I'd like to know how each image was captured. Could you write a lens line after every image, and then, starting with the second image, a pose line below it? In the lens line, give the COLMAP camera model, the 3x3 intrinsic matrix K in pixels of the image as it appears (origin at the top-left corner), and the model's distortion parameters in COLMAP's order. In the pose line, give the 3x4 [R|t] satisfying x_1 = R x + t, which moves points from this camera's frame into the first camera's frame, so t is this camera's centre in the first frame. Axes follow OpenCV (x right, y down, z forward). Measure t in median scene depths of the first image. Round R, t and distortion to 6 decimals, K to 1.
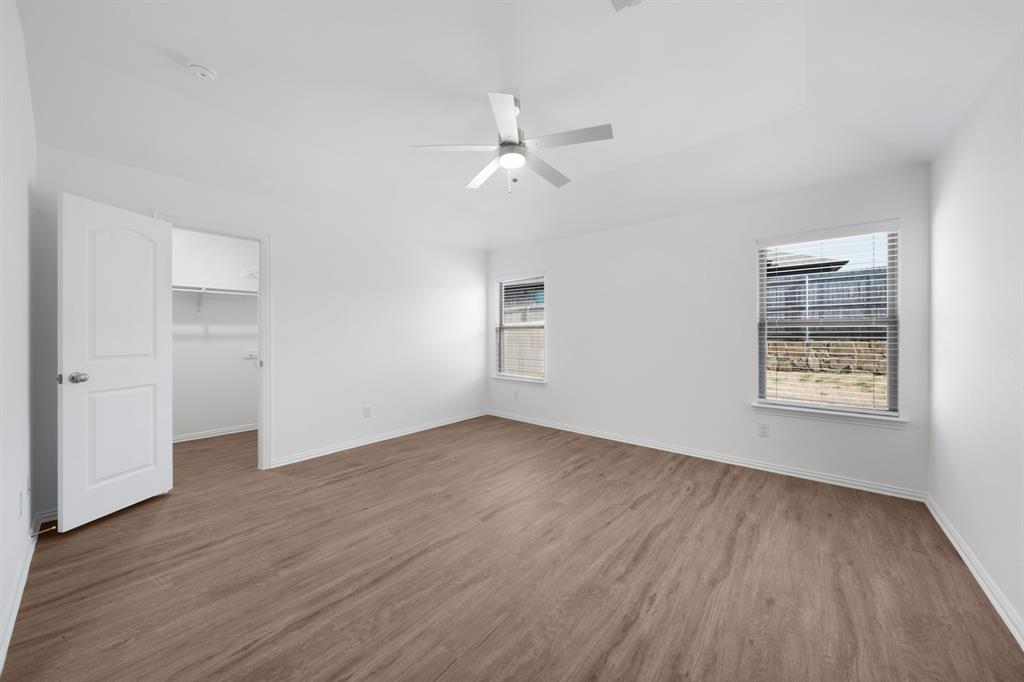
lens RADIAL K [[354.1, 0, 517.5], [0, 354.1, 331.2], [0, 0, 1]] dist [0.000777, 0.000029]
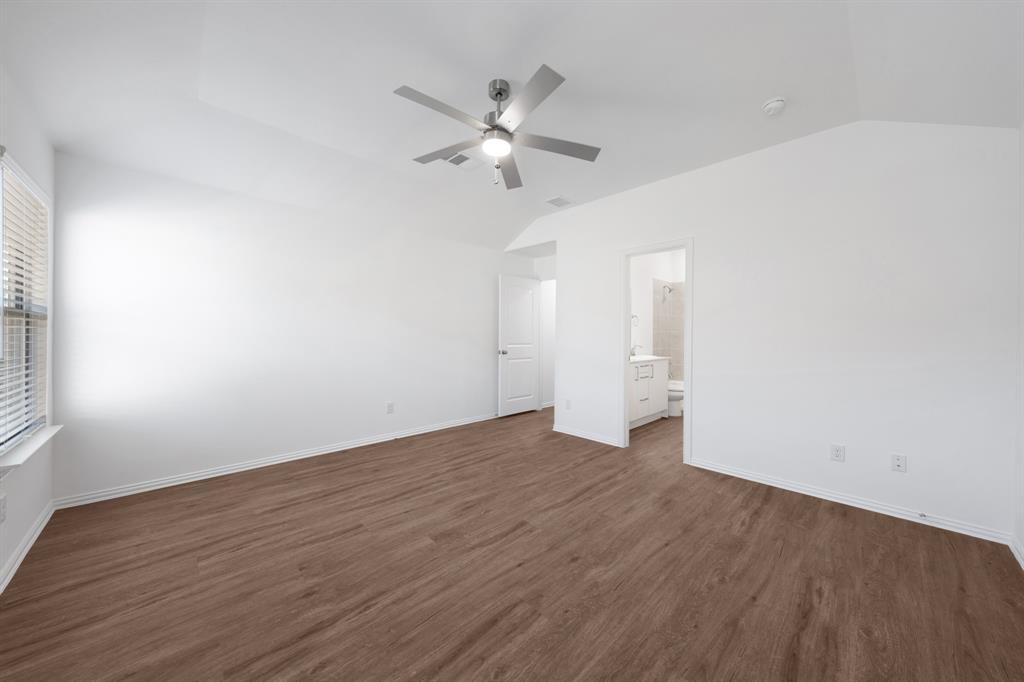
lens RADIAL K [[354.1, 0, 512.3], [0, 354.1, 335.8], [0, 0, 1]] dist [0.000777, 0.000029]
pose [[-0.994052, -0.008520, 0.108575, -0.171546], [-0.009257, 0.999937, -0.006287, 0.020565], [-0.108514, -0.007254, -0.994068, 2.062008]]
